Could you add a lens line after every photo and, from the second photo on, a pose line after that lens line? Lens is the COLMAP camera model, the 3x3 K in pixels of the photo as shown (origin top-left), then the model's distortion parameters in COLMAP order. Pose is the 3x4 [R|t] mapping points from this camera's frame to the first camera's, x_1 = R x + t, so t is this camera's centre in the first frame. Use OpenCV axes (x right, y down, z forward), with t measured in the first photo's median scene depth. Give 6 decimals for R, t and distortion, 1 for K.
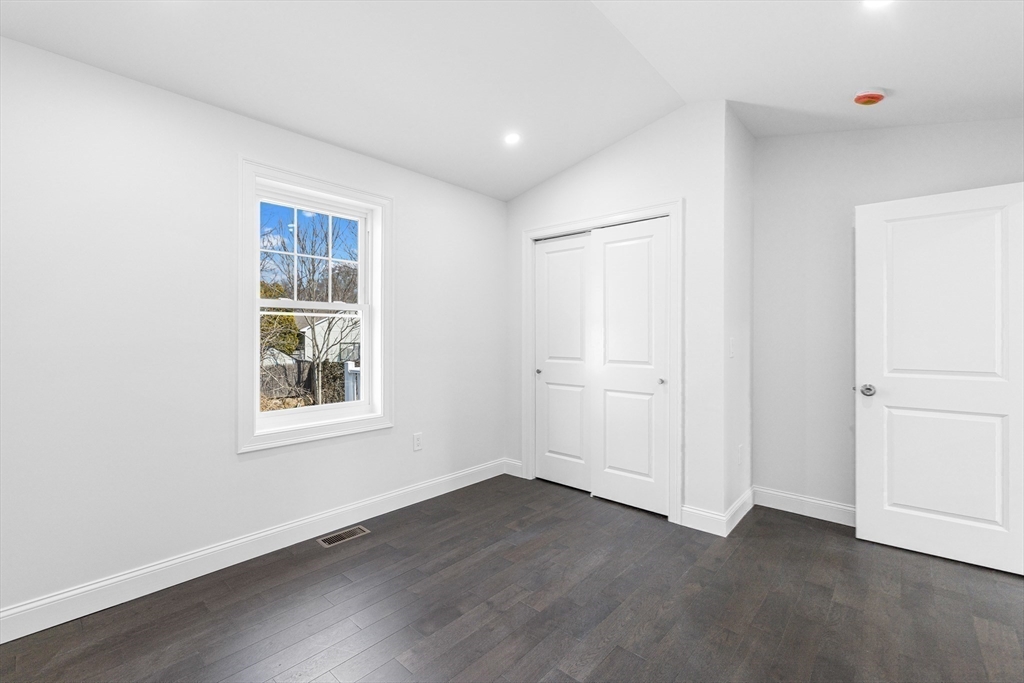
lens RADIAL K [[450.8, 0, 515.0], [0, 450.8, 334.1], [0, 0, 1]] dist [-0.005598, 0.003624]
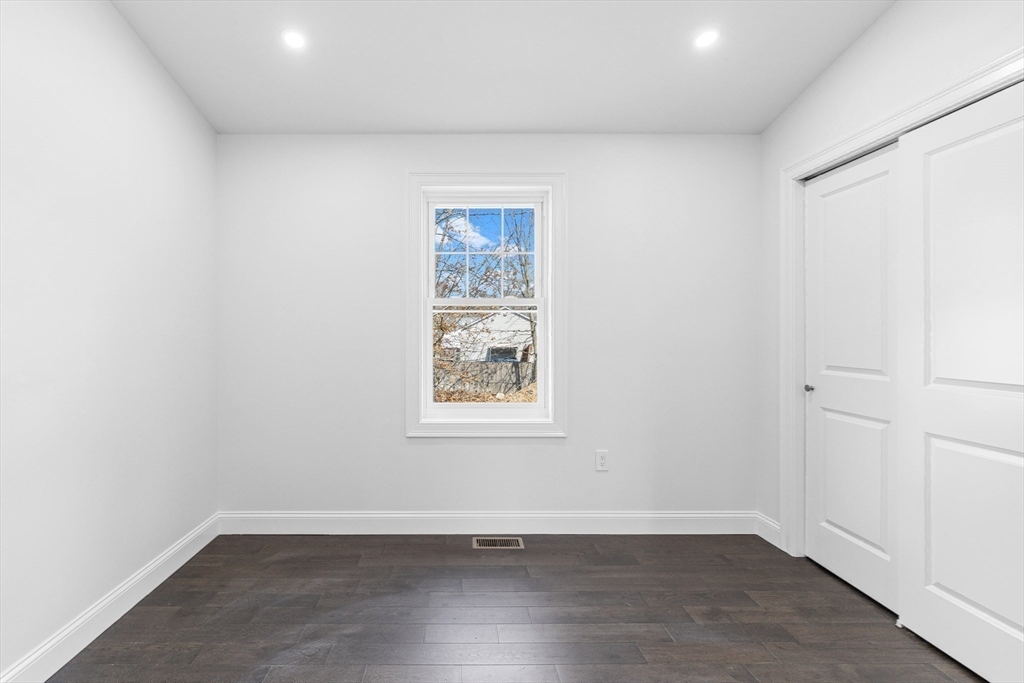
lens RADIAL K [[475.8, 0, 493.9], [0, 475.8, 333.9], [0, 0, 1]] dist [-0.003161, 0.001125]
pose [[0.656084, 0.001474, -0.754686, 0.324293], [0.006315, 0.999952, 0.007444, -0.000853], [0.754661, -0.009650, 0.656043, 0.292943]]
